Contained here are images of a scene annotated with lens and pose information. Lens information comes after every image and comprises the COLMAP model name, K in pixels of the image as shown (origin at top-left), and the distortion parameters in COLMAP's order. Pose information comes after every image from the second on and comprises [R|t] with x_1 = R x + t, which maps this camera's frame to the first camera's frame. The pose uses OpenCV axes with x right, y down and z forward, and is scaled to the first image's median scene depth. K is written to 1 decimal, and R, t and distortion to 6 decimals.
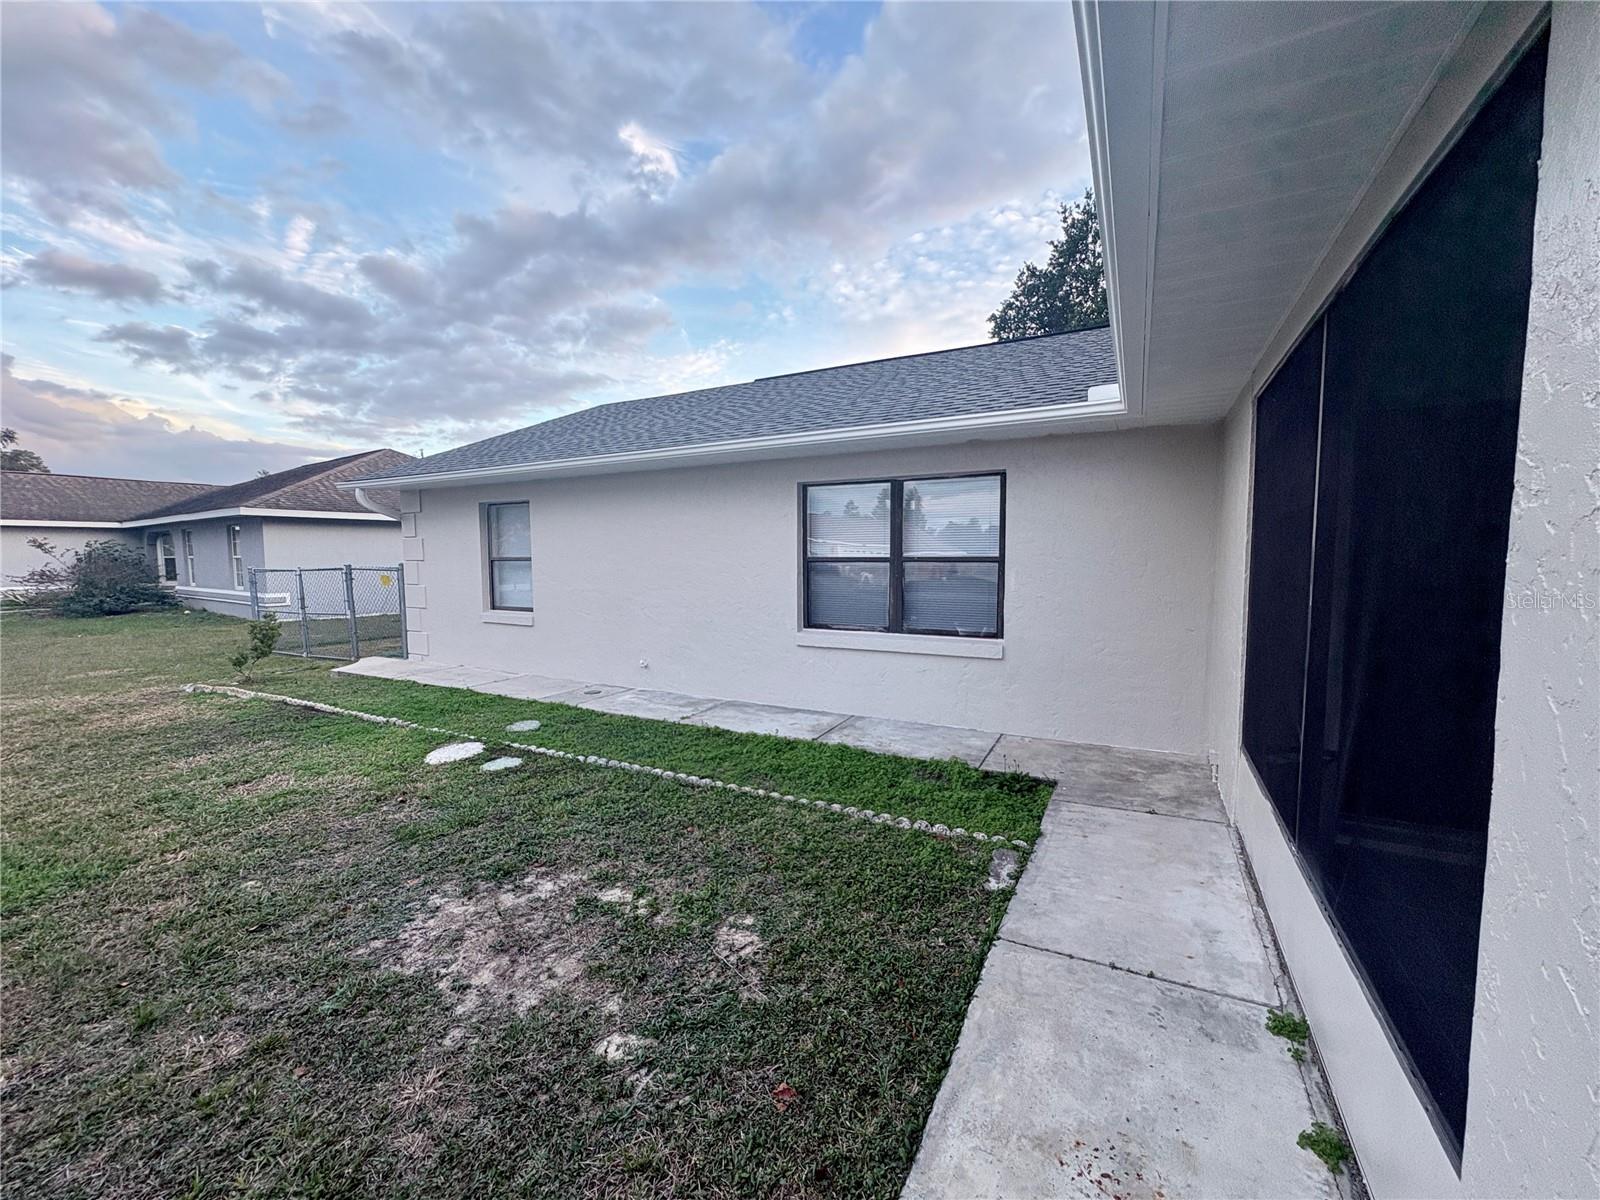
lens RADIAL K [[644.3, 0, 788.5], [0, 644.3, 597.0], [0, 0, 1]] dist [0.003578, 0.000490]
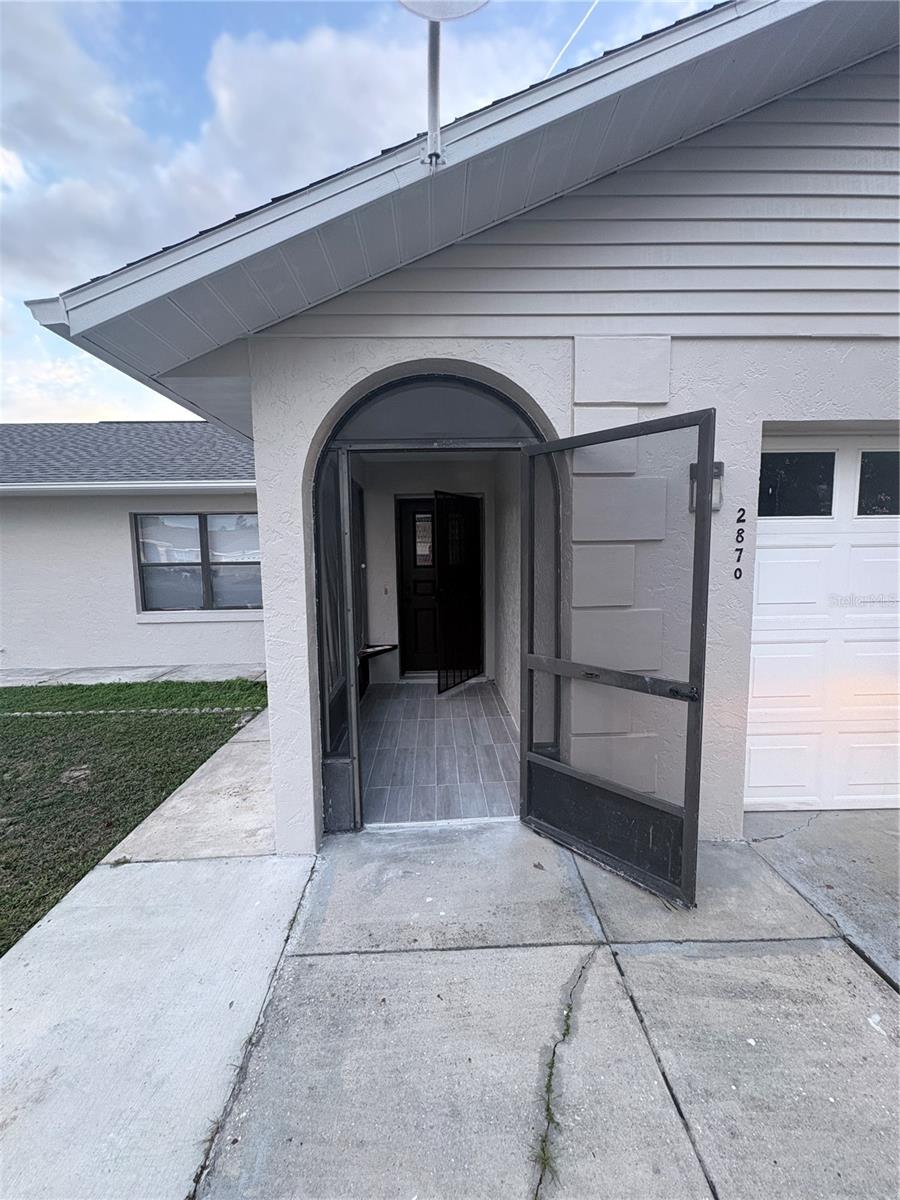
lens RADIAL K [[483.2, 0, 450.0], [0, 483.2, 600.0], [0, 0, 1]] dist [0.003578, 0.000490]
pose [[0.861437, -0.059049, 0.504421, 0.105708], [0.044450, 0.998172, 0.040937, 0.011503], [-0.505916, -0.012843, 0.862487, -0.448725]]
